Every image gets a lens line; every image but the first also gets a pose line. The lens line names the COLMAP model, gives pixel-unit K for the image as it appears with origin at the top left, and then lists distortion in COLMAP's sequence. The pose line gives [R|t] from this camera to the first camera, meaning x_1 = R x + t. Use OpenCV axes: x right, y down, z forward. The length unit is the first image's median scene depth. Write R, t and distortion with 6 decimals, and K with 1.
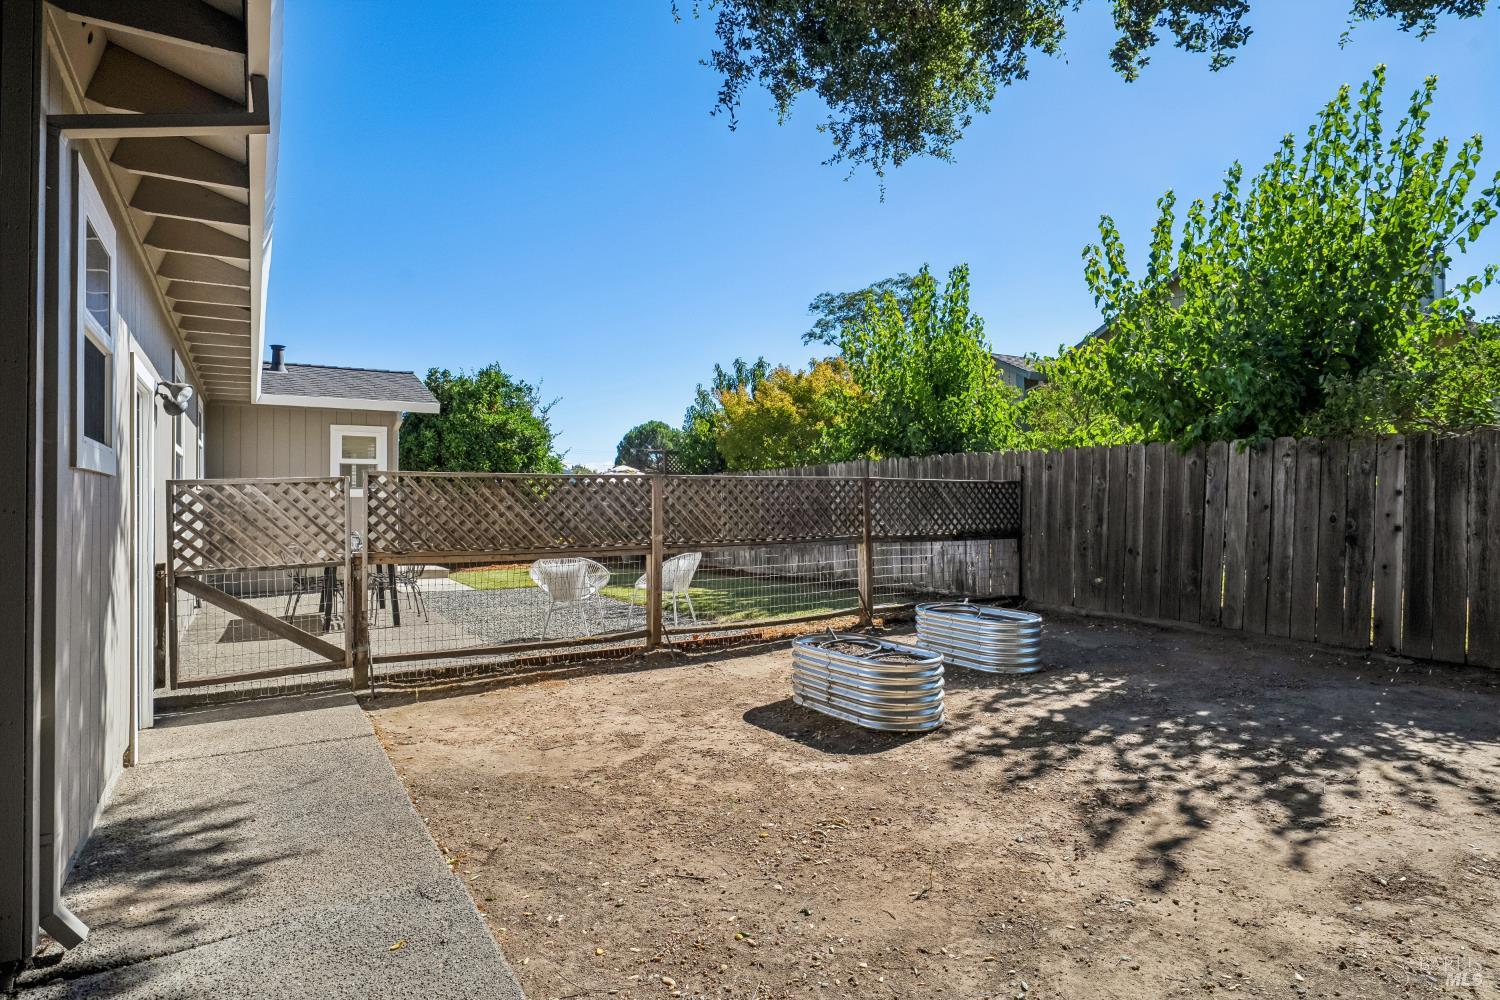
lens RADIAL K [[799.5, 0, 750.0], [0, 799.5, 500.0], [0, 0, 1]] dist [-0.000188, -0.000142]
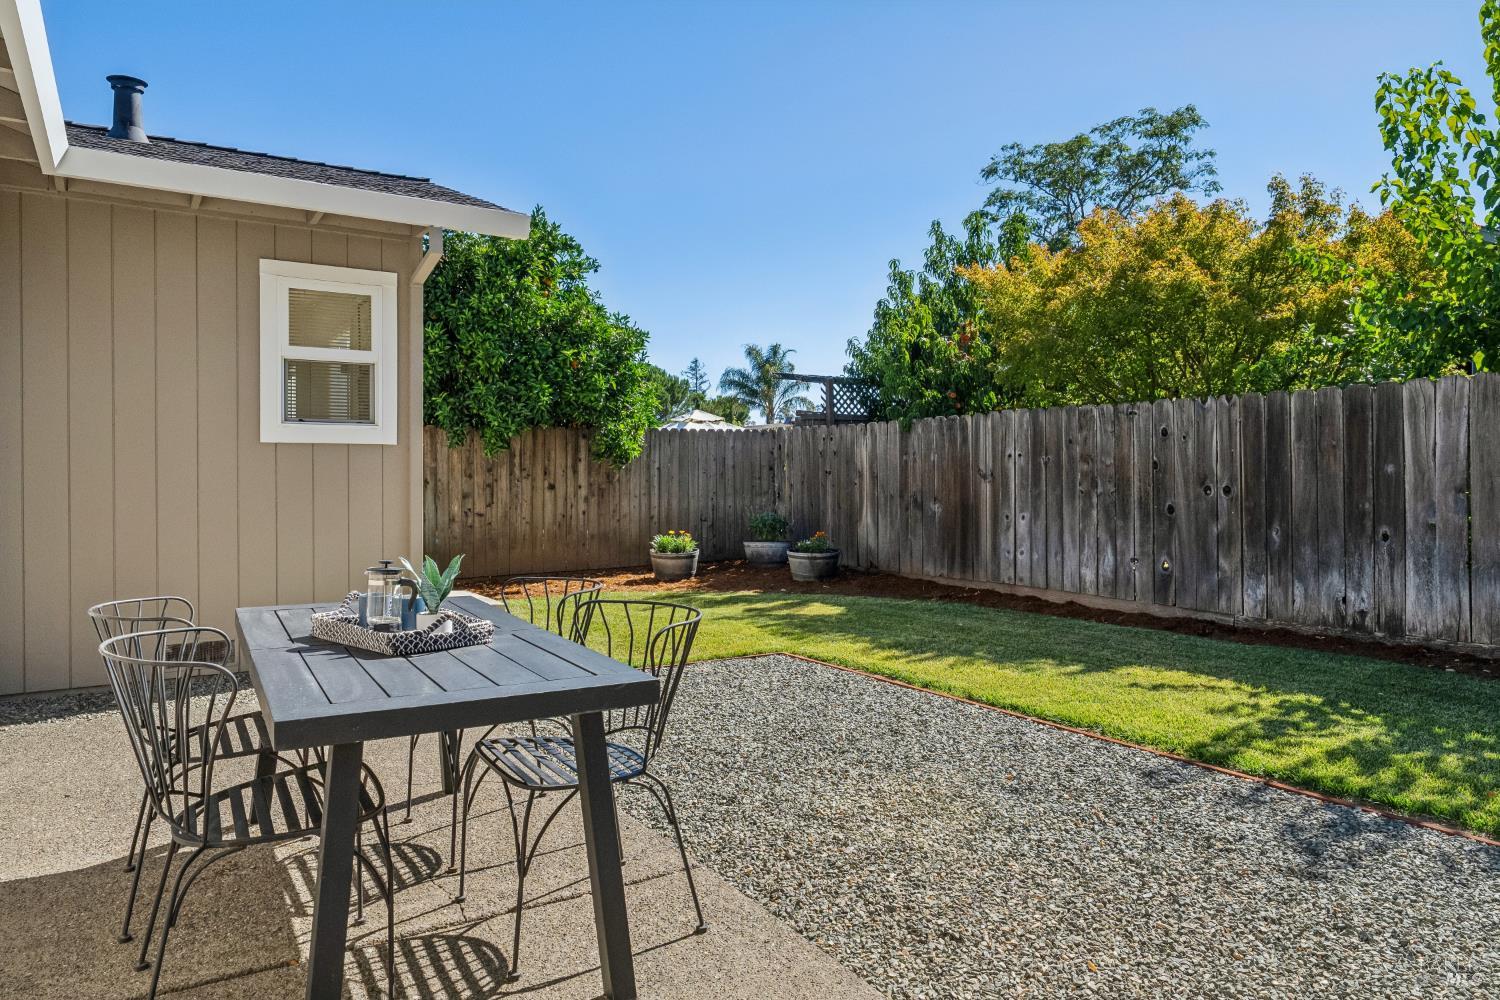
lens RADIAL K [[956.3, 0, 750.0], [0, 956.3, 500.0], [0, 0, 1]] dist [-0.000297, 0.000777]
pose [[0.999774, 0.009715, 0.018892, -0.262992], [-0.010345, 0.999383, 0.033566, 0.005874], [-0.018554, -0.033754, 0.999258, 0.470243]]
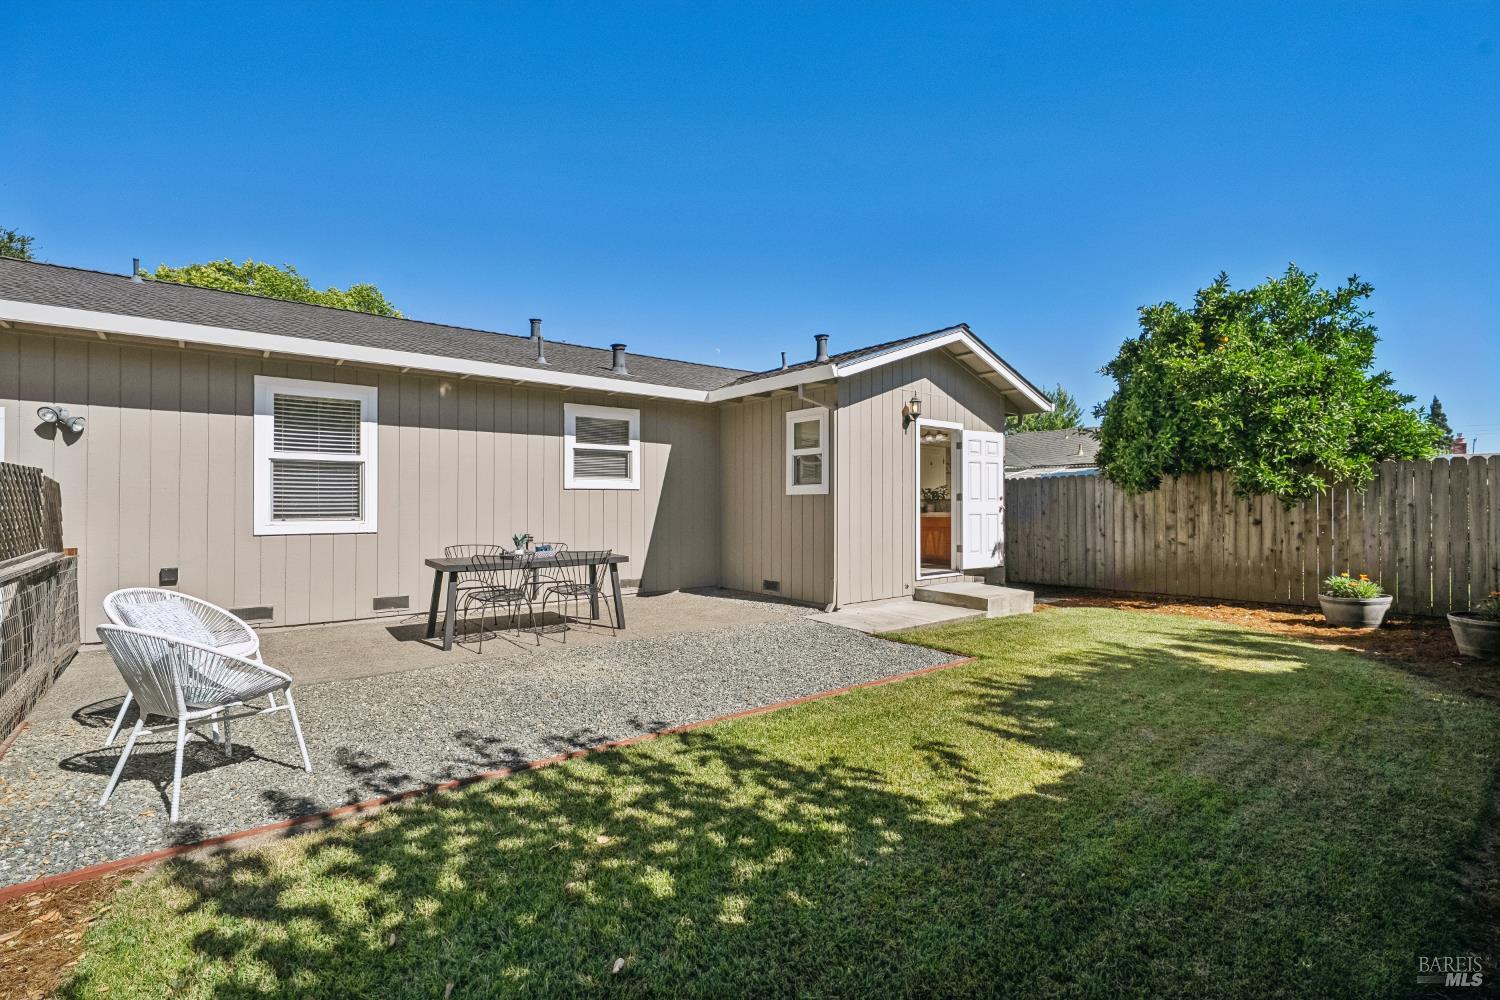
lens RADIAL K [[678.1, 0, 750.0], [0, 678.1, 500.0], [0, 0, 1]] dist [0.001937, 0.000103]
pose [[0.128775, 0.000901, -0.991673, 0.189499], [0.002037, 0.999997, 0.001173, 0.001055], [0.991672, -0.002171, 0.128772, 0.782118]]
